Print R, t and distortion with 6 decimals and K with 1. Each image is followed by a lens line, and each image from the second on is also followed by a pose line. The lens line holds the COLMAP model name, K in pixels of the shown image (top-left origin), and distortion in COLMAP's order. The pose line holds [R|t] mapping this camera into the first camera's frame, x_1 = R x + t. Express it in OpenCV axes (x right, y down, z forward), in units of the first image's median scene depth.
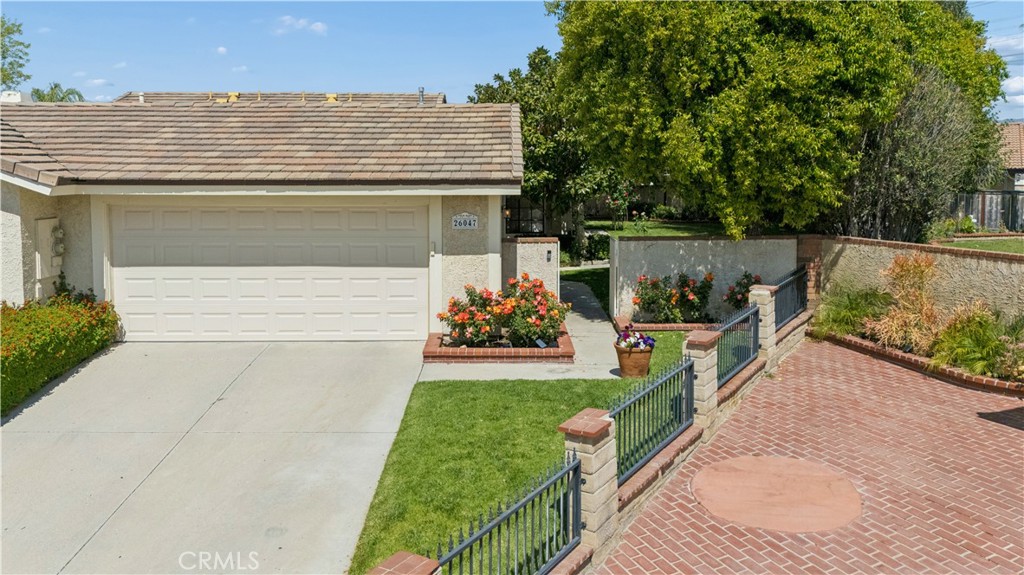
lens RADIAL K [[747.6, 0, 512.0], [0, 747.6, 287.5], [0, 0, 1]] dist [0.057921, -0.002110]
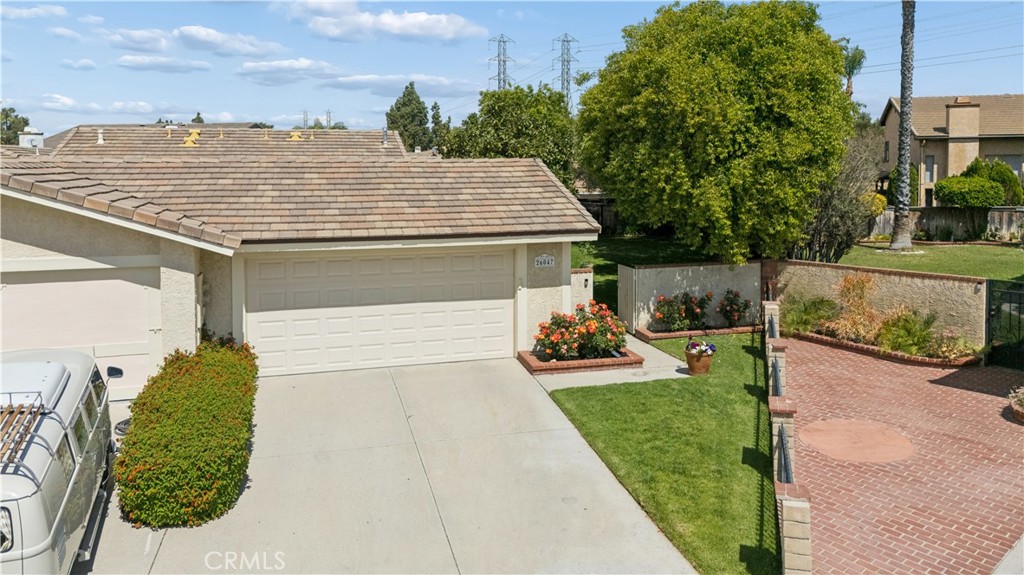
lens RADIAL K [[747.6, 0, 512.0], [0, 747.6, 287.5], [0, 0, 1]] dist [0.057921, -0.002110]
pose [[0.965688, -0.046617, 0.255487, -0.464407], [0.047653, 0.998862, 0.002137, -0.052172], [-0.255295, 0.010111, 0.966810, -0.211963]]
